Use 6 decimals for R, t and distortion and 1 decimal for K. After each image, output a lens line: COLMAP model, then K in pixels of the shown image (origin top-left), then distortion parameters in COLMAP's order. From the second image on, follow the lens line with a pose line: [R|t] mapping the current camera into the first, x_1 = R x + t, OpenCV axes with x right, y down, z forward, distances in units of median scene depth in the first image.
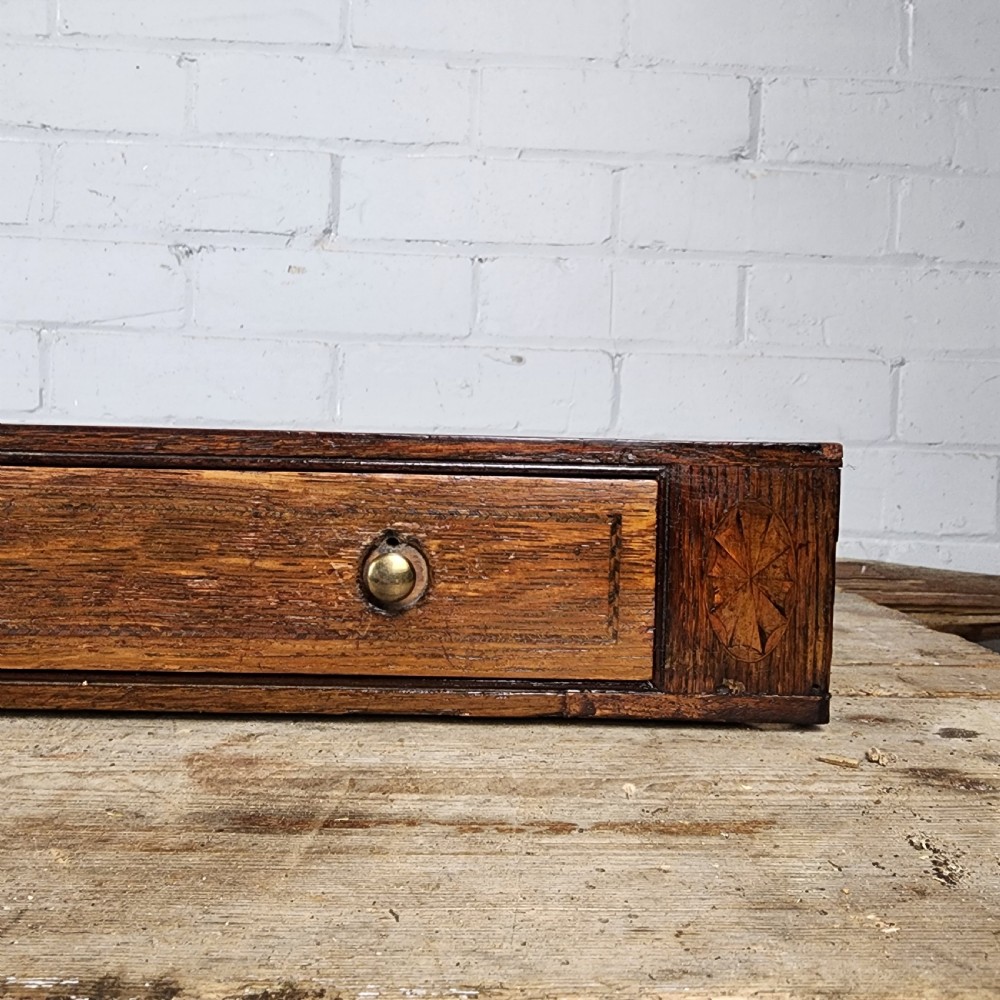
lens RADIAL K [[901.5, 0, 491.0], [0, 901.5, 493.6], [0, 0, 1]] dist [-0.009448, 0.004758]
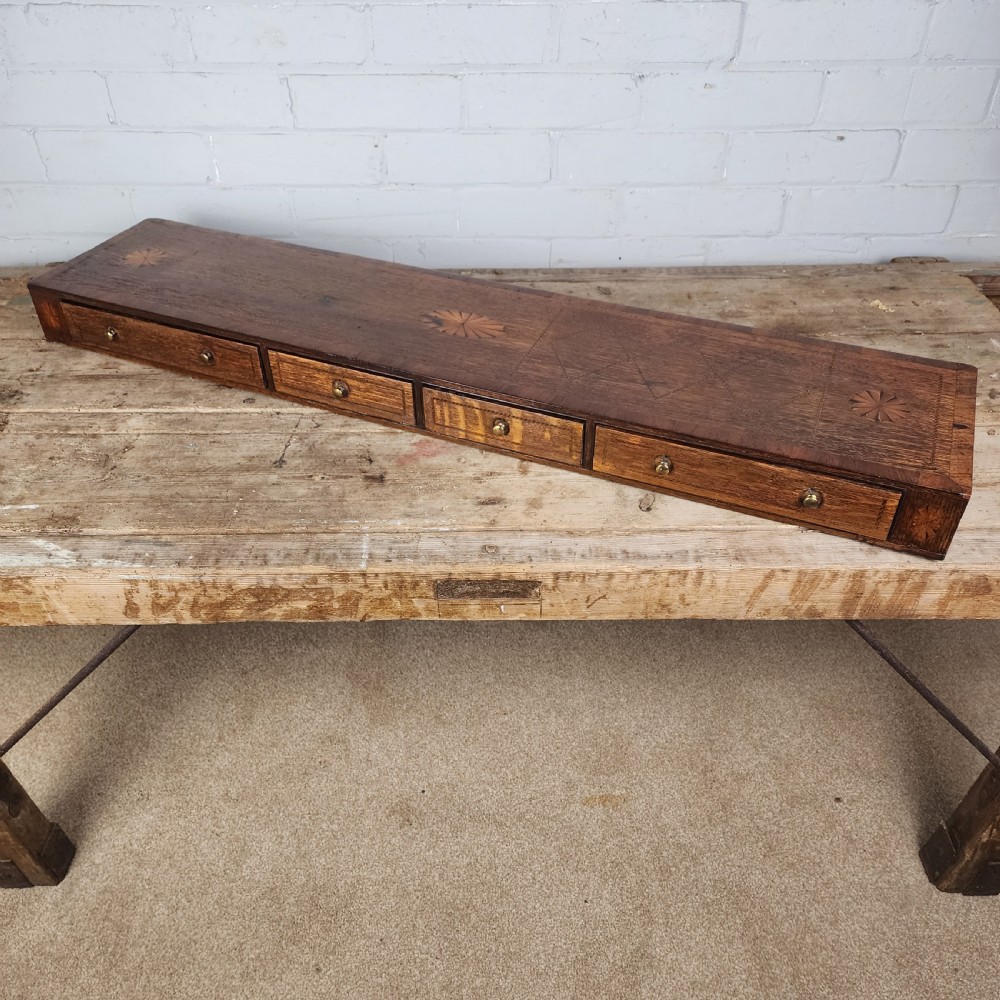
lens RADIAL K [[925.2, 0, 501.7], [0, 925.2, 503.4], [0, 0, 1]] dist [0.031100, 0.000000]
pose [[0.998552, -0.006247, -0.053428, -0.531890], [0.038493, 0.776783, 0.628590, -0.774007], [0.037575, -0.629737, 0.775899, -0.803121]]
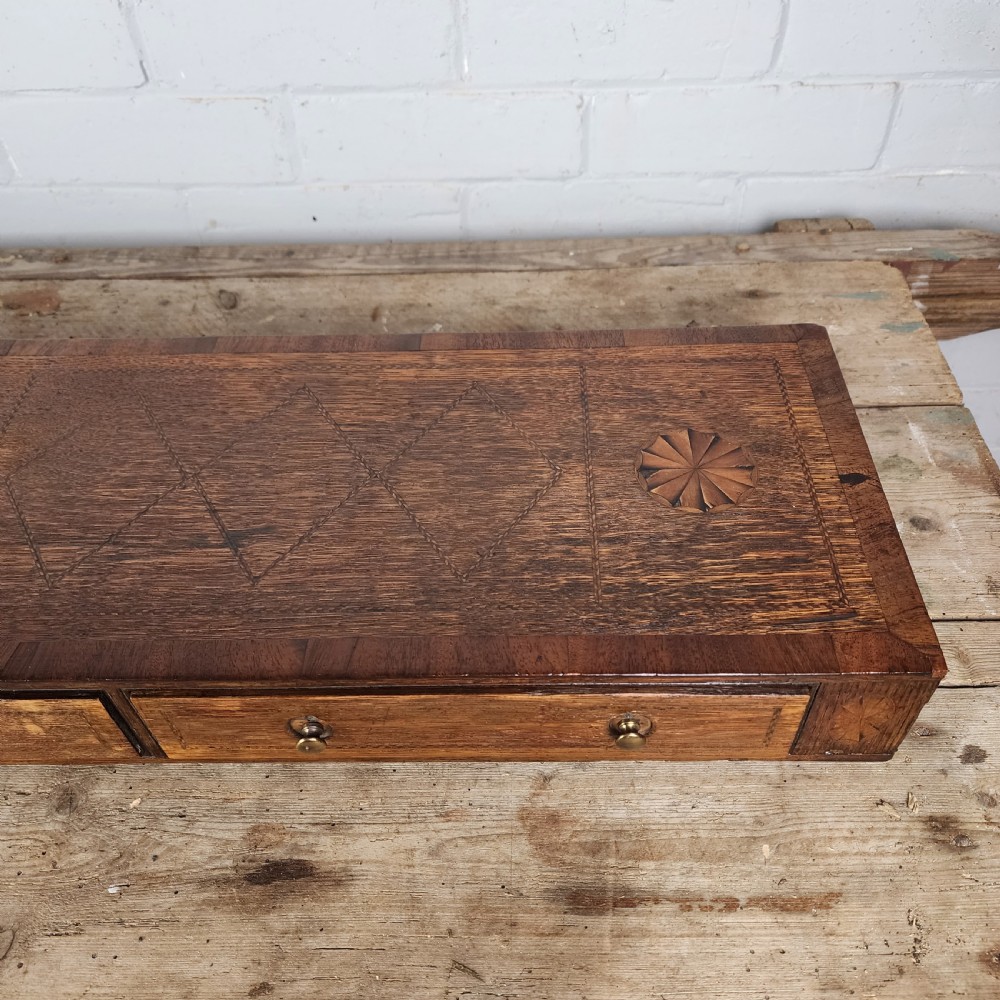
lens RADIAL K [[925.2, 0, 505.7], [0, 925.2, 474.1], [0, 0, 1]] dist [0.031100, 0.000000]
pose [[0.997520, -0.013088, -0.069160, -0.075173], [0.058745, 0.696068, 0.715569, -0.508767], [0.038774, -0.717857, 0.695110, 0.062323]]
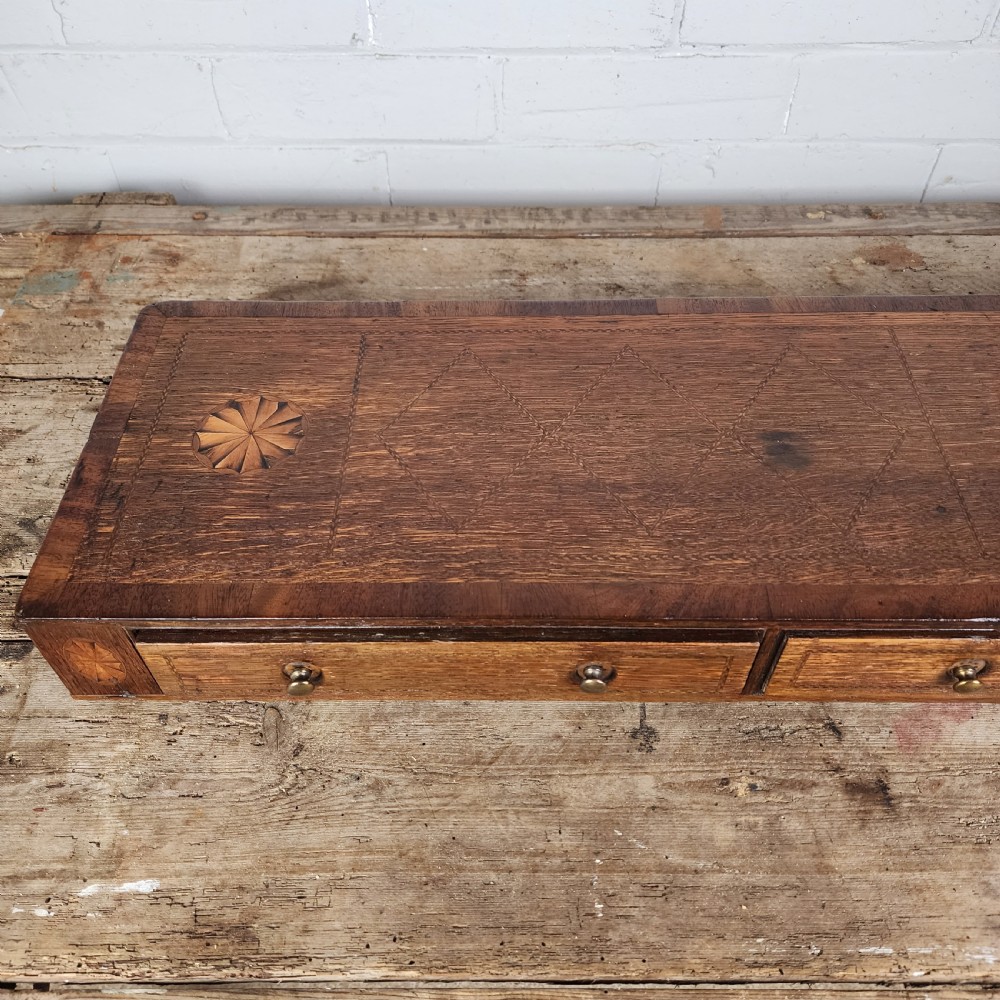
lens RADIAL K [[925.2, 0, 494.4], [0, 925.2, 500.1], [0, 0, 1]] dist [0.031100, 0.000000]
pose [[0.998349, 0.003906, -0.057305, -1.000814], [0.041222, 0.646045, 0.762186, -0.577096], [0.039998, -0.763290, 0.644817, -0.010942]]
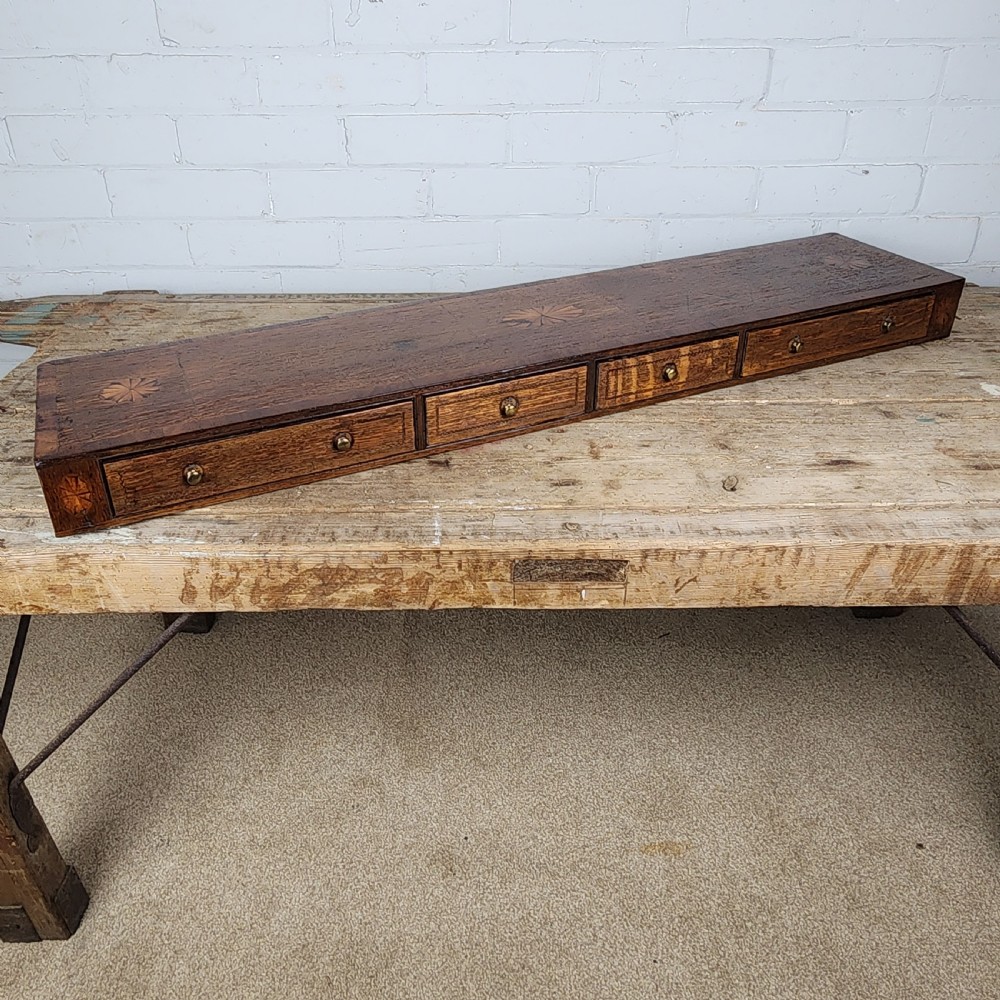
lens RADIAL K [[901.5, 0, 475.5], [0, 901.5, 429.3], [0, 0, 1]] dist [-0.009448, 0.004758]
pose [[0.997926, -0.018756, -0.061582, -0.660411], [0.045614, 0.881044, 0.470831, -0.598719], [0.045426, -0.472663, 0.880072, -0.828120]]
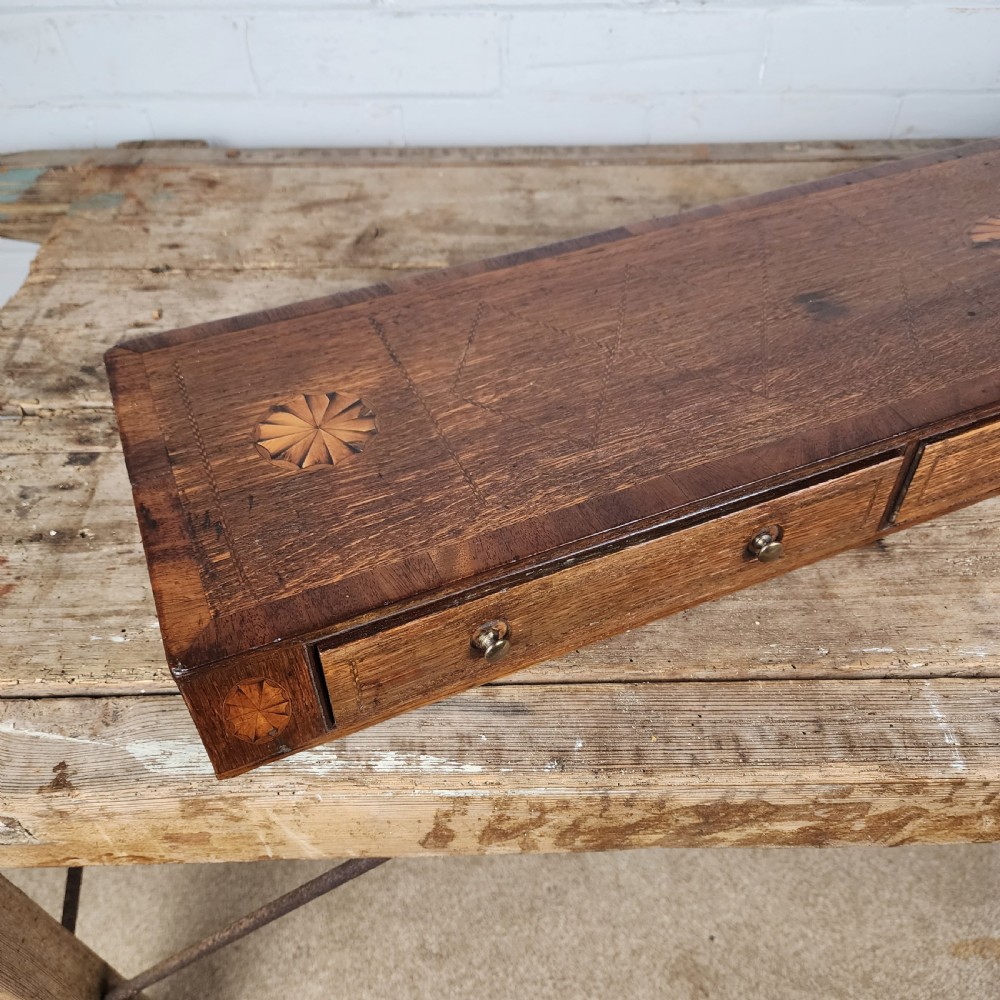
lens RADIAL K [[925.2, 0, 494.1], [0, 925.2, 505.6], [0, 0, 1]] dist [0.031100, 0.000000]
pose [[0.998960, -0.016400, -0.042540, -1.030154], [0.041438, 0.715715, 0.697162, -0.475916], [0.019013, -0.698200, 0.715650, -0.225219]]
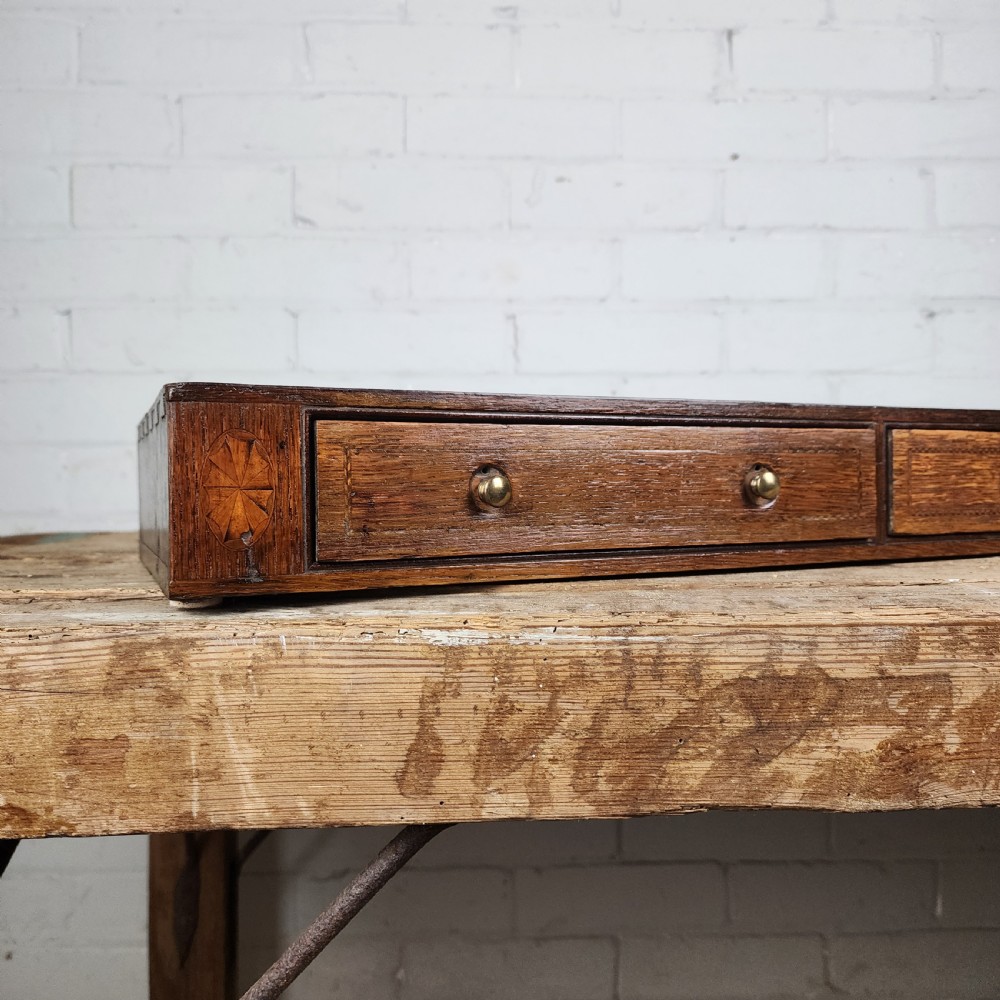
lens RADIAL K [[925.2, 0, 508.1], [0, 925.2, 483.8], [0, 0, 1]] dist [0.031100, 0.000000]
pose [[0.999185, -0.040204, 0.003519, -1.048370], [0.040234, 0.999151, -0.008897, -0.032149], [-0.003159, 0.009031, 0.999954, -0.415727]]
